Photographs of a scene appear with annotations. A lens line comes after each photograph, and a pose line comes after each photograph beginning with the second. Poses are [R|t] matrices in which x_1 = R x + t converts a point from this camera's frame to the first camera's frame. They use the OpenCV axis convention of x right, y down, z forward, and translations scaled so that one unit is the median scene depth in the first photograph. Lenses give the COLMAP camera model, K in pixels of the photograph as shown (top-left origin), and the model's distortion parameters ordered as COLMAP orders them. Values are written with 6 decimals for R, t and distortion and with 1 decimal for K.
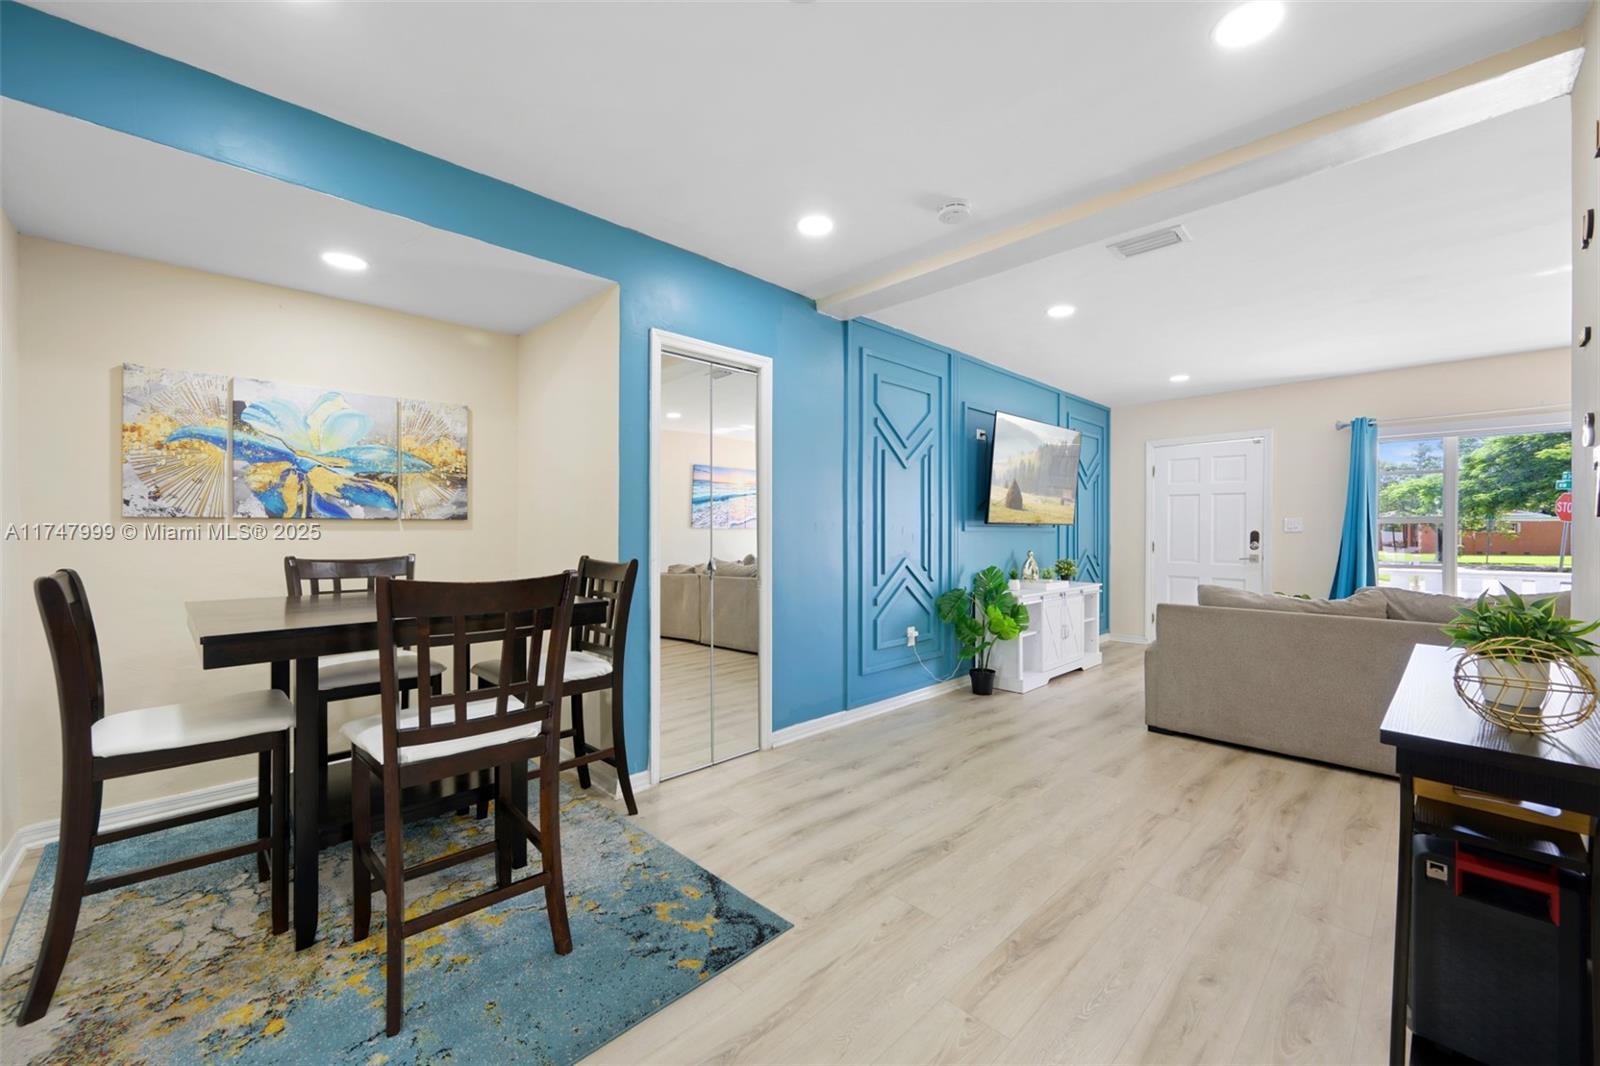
lens RADIAL K [[644.3, 0, 798.7], [0, 644.3, 531.3], [0, 0, 1]] dist [0.002959, -0.000099]
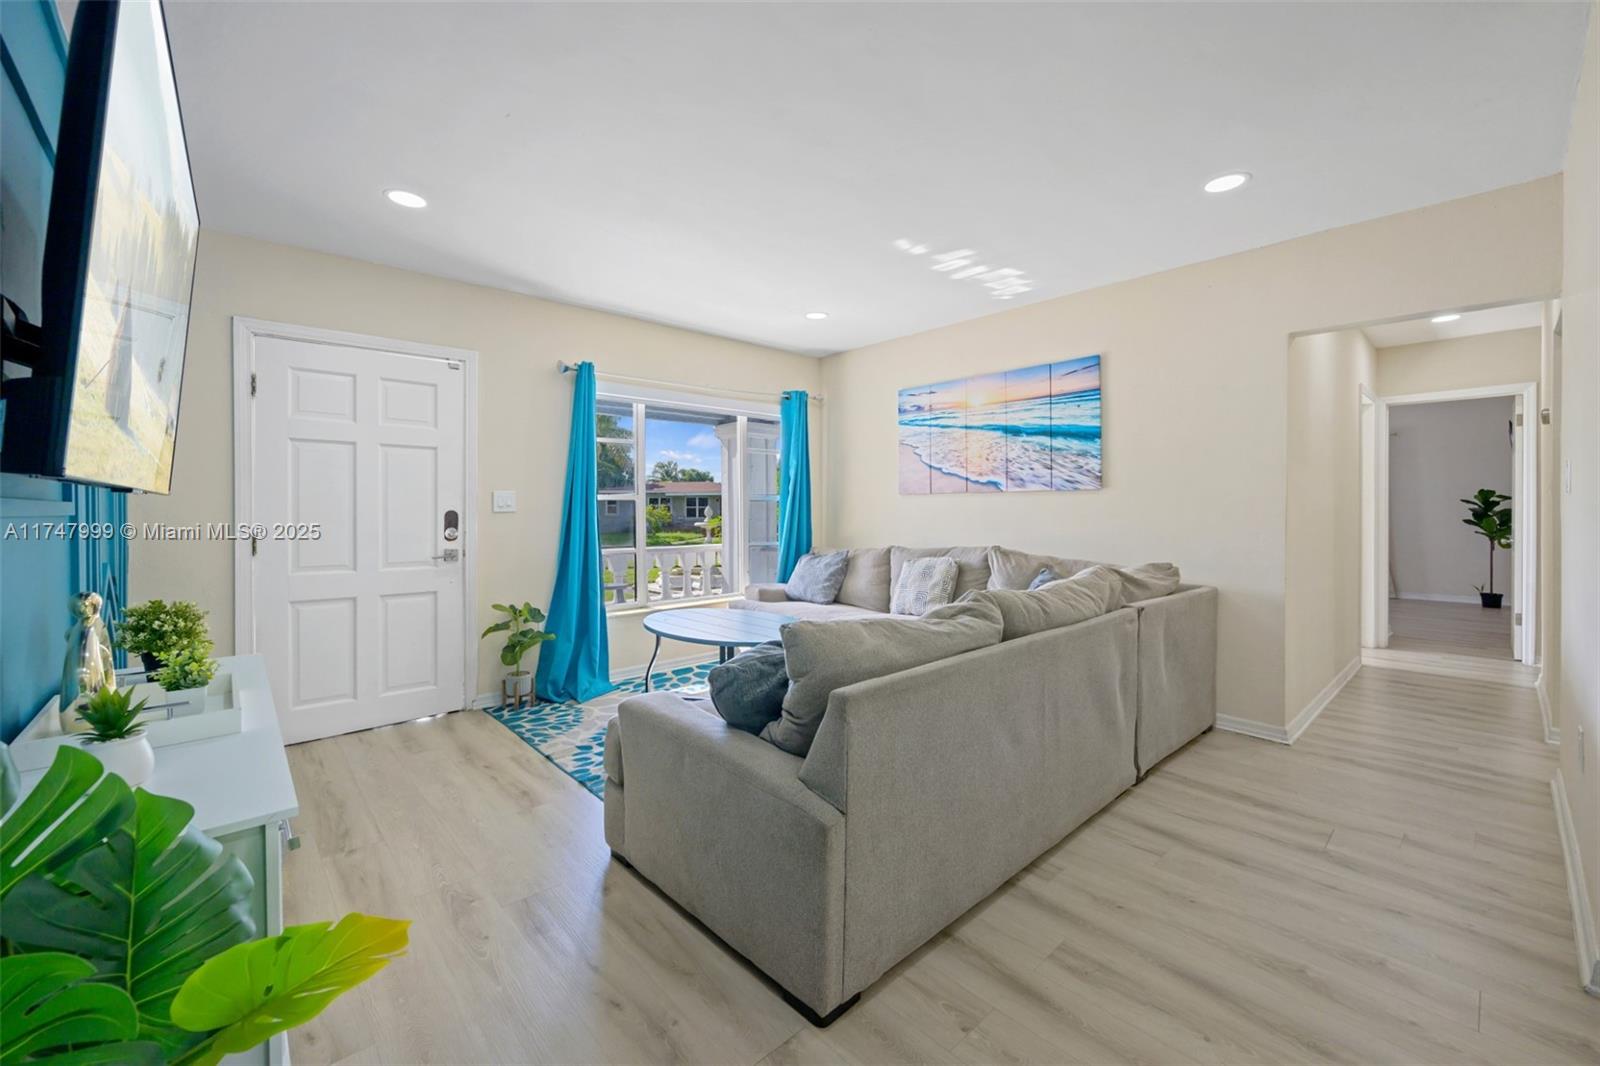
lens RADIAL K [[644.3, 0, 800.1], [0, 644.3, 515.5], [0, 0, 1]] dist [0.002959, -0.000099]
pose [[0.037730, -0.009249, 0.999245, 0.102831], [0.004012, 0.999951, 0.009104, -0.000347], [-0.999280, 0.003666, 0.037765, 0.644674]]
